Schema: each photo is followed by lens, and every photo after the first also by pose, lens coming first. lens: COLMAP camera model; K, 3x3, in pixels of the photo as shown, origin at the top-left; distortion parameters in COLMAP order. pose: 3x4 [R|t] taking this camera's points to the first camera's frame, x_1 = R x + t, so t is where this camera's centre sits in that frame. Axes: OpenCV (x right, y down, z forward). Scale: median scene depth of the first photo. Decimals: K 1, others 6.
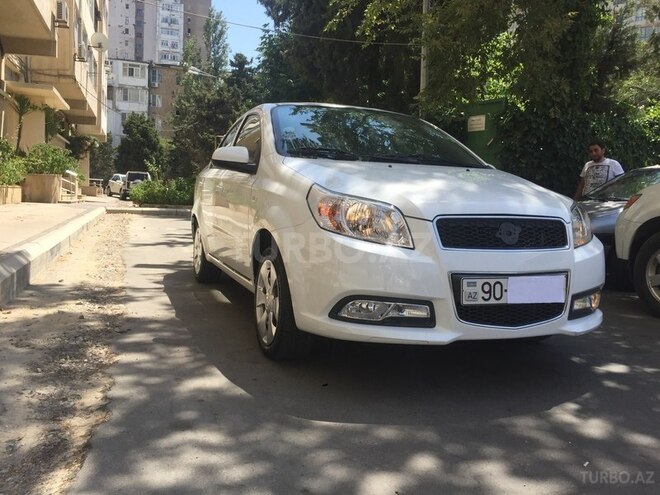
lens RADIAL K [[565.6, 0, 328.8], [0, 565.6, 235.1], [0, 0, 1]] dist [0.093171, -0.133394]
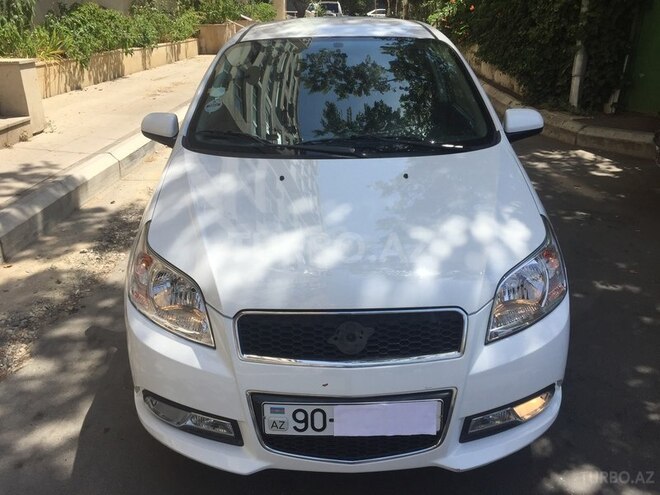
lens RADIAL K [[565.6, 0, 328.8], [0, 565.6, 235.1], [0, 0, 1]] dist [0.093171, -0.133394]
pose [[0.933671, 0.086242, -0.347593, 0.534944], [0.022830, 0.954265, 0.298089, -0.335735], [0.357404, -0.286252, 0.889001, 0.431819]]
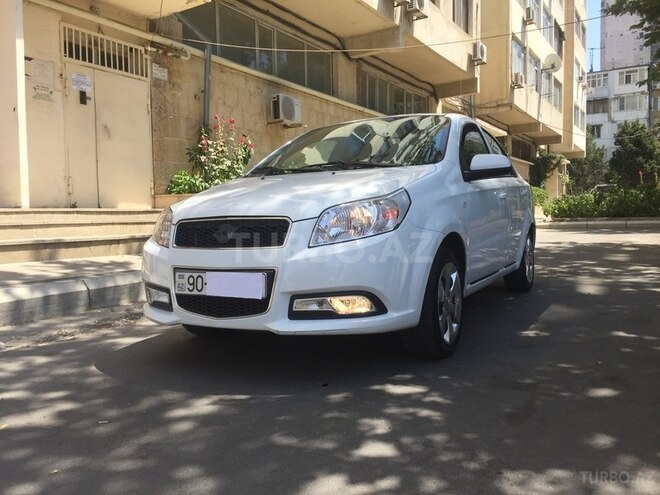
lens RADIAL K [[565.6, 0, 328.8], [0, 565.6, 235.1], [0, 0, 1]] dist [0.093171, -0.133394]
pose [[0.647877, -0.026915, -0.761270, 1.328668], [0.003052, 0.999459, -0.032739, 0.038571], [0.761739, 0.018888, 0.647608, 0.454618]]
